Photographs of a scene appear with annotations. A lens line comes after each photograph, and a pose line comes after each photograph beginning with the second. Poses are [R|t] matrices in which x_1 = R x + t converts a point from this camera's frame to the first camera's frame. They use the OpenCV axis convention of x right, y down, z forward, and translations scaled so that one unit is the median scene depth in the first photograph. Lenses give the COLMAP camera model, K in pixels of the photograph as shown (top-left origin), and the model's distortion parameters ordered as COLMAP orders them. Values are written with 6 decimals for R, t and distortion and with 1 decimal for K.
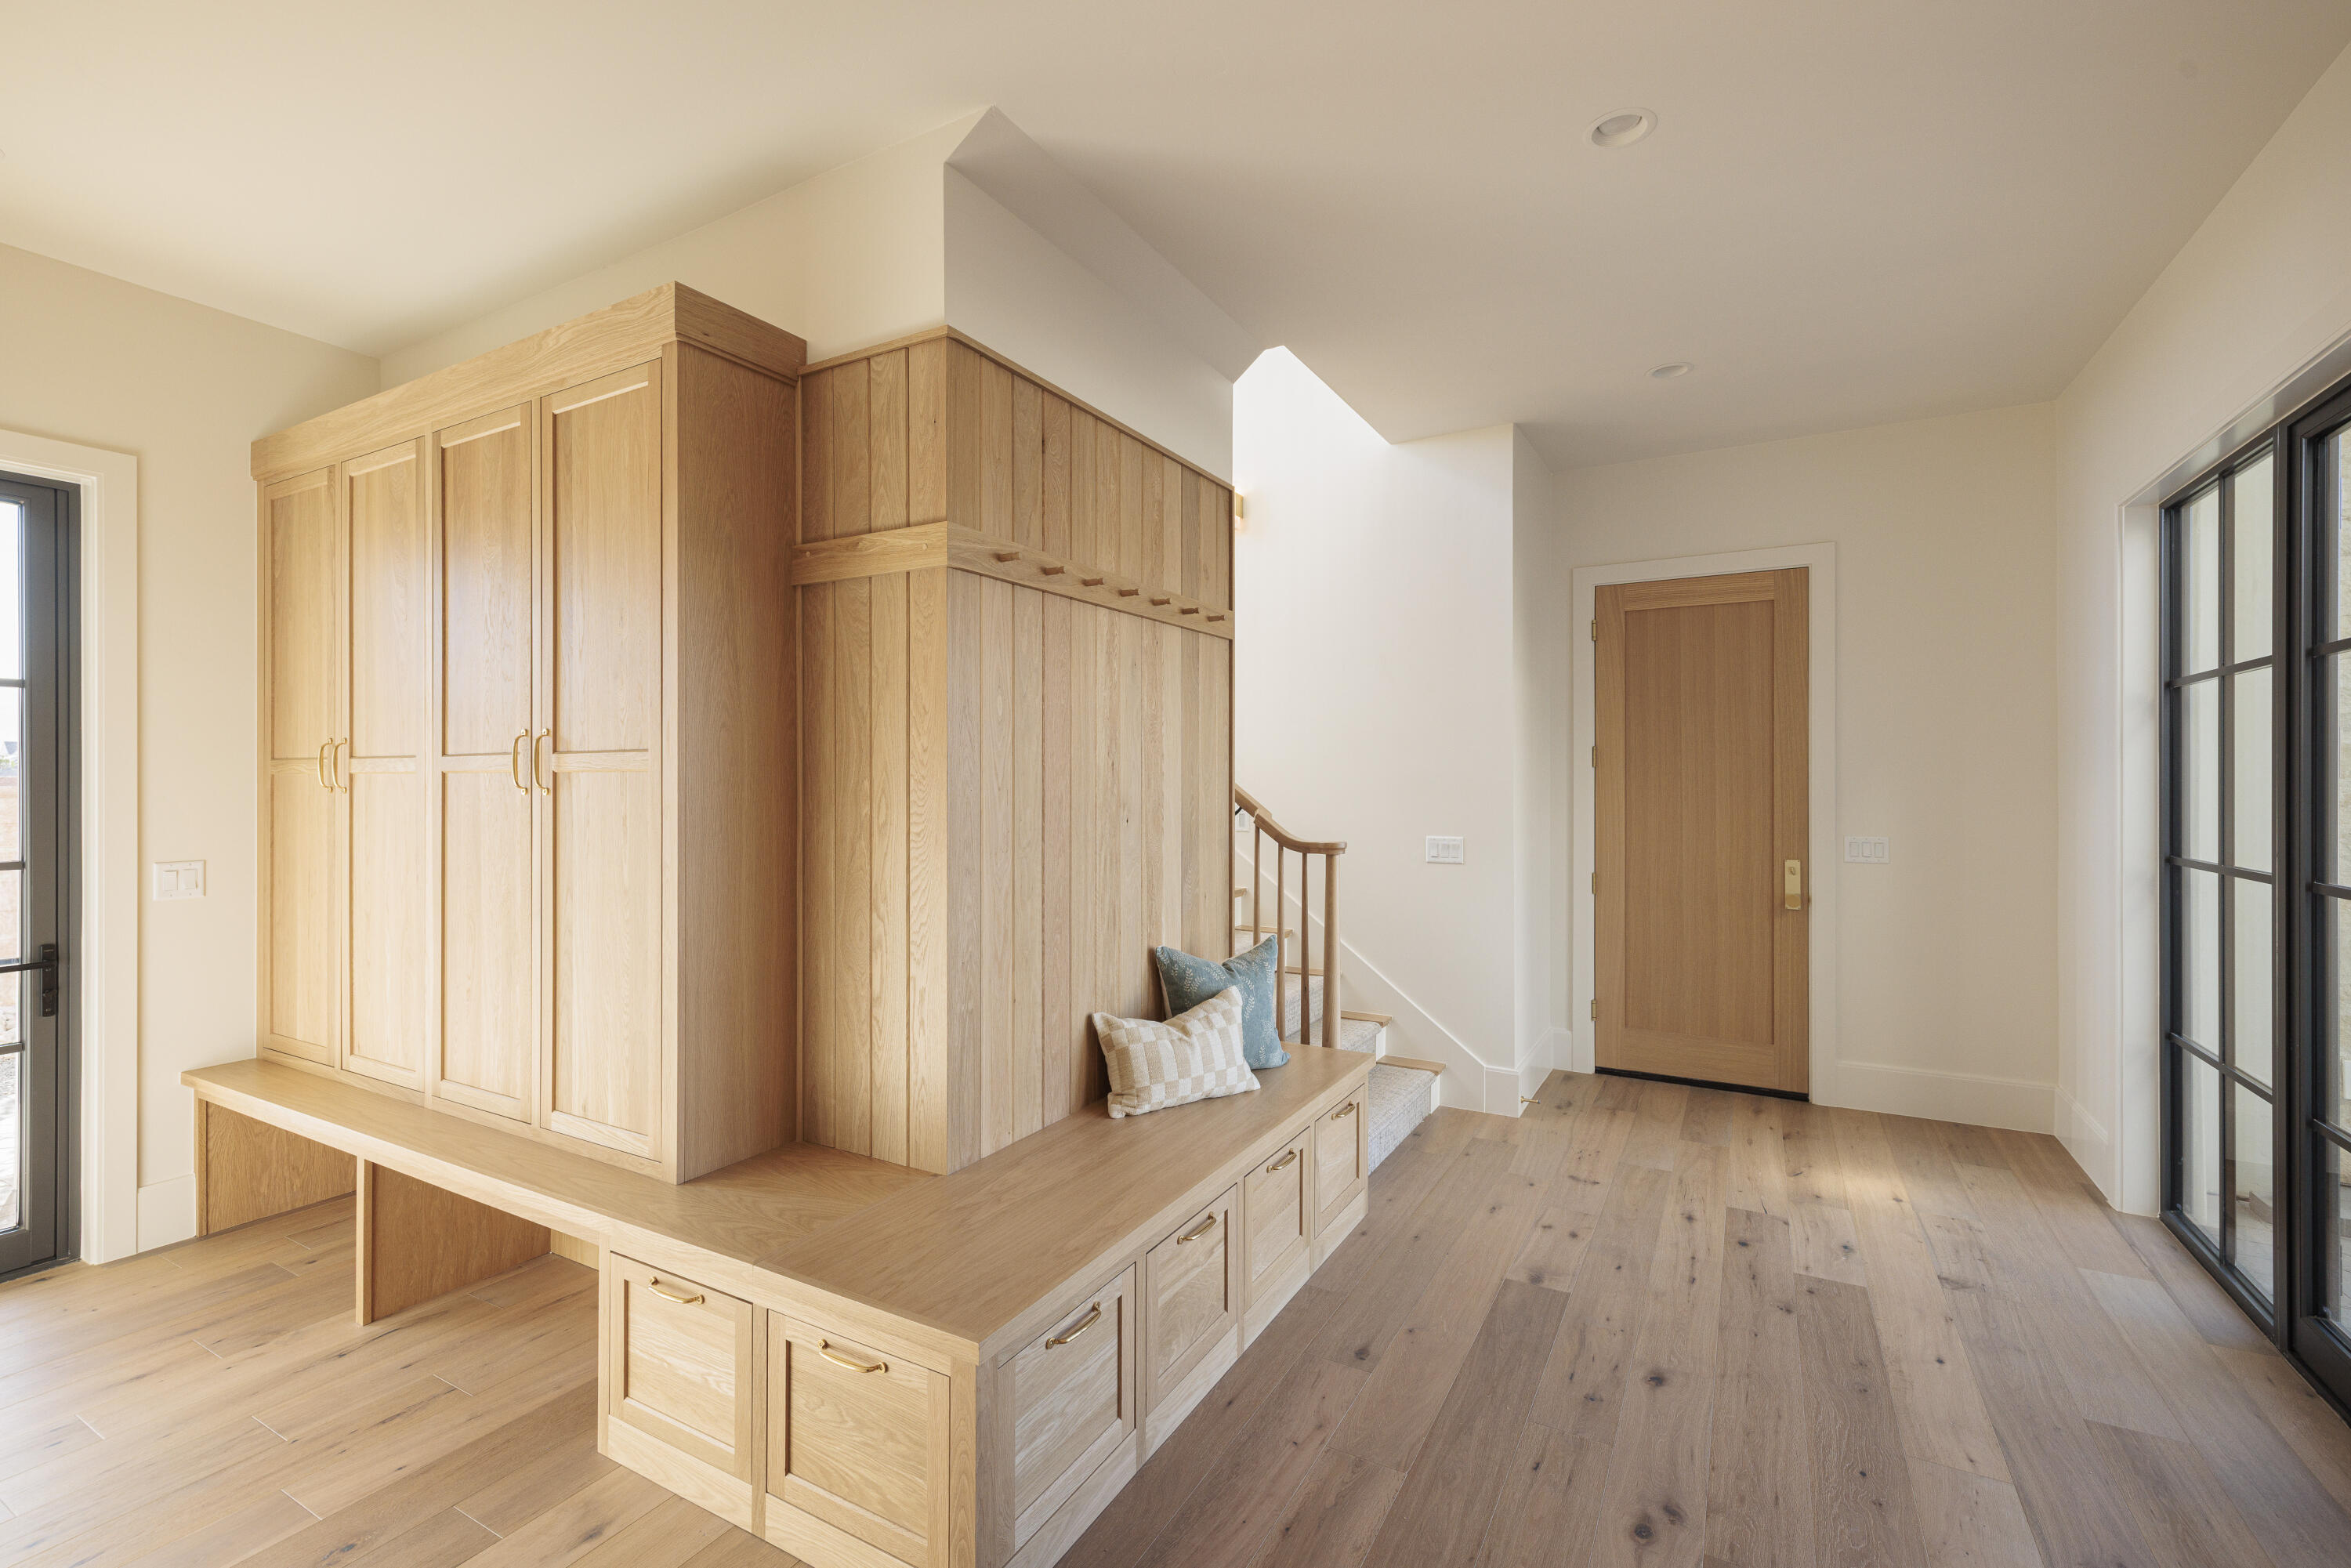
lens RADIAL K [[1001.1, 0, 1180.5], [0, 1001.1, 766.7], [0, 0, 1]] dist [-0.000048, -0.000026]
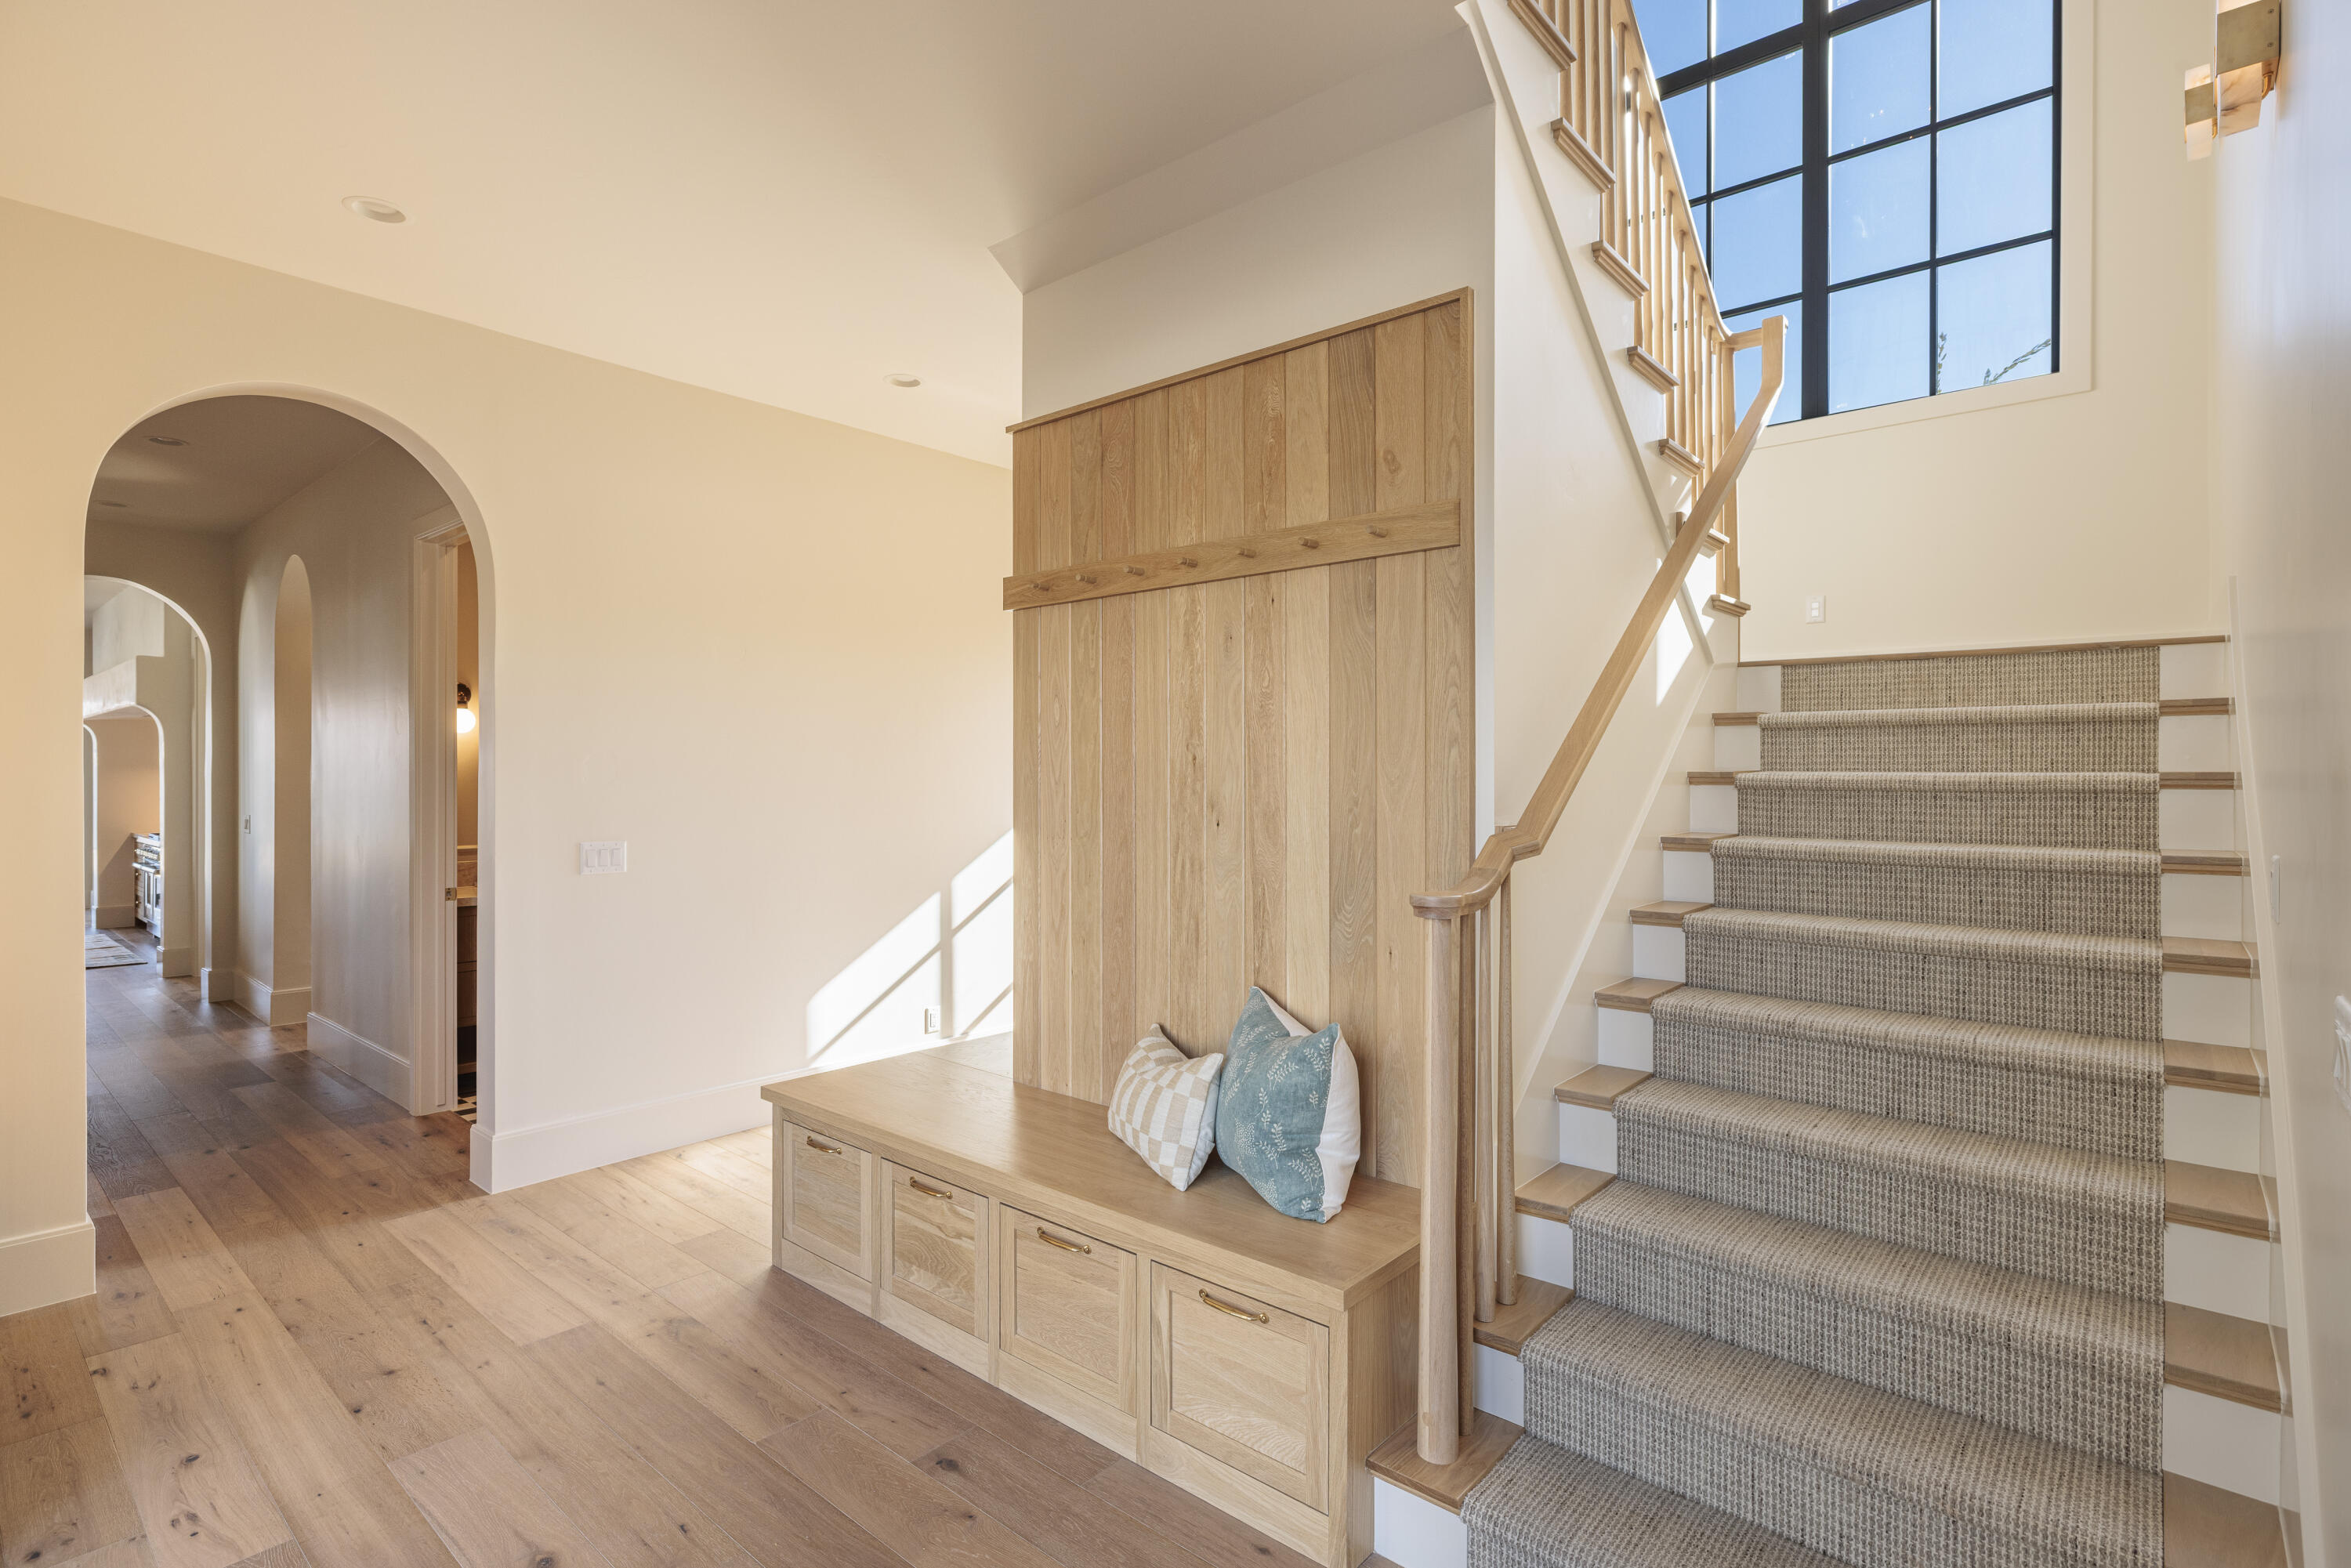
lens RADIAL K [[1126.9, 0, 1180.1], [0, 1126.9, 779.6], [0, 0, 1]] dist [-0.001032, -0.000103]
pose [[-0.194657, -0.002375, -0.980869, 0.912026], [0.003139, 0.999990, -0.003044, 0.019032], [0.980866, -0.003671, -0.194648, 1.179830]]
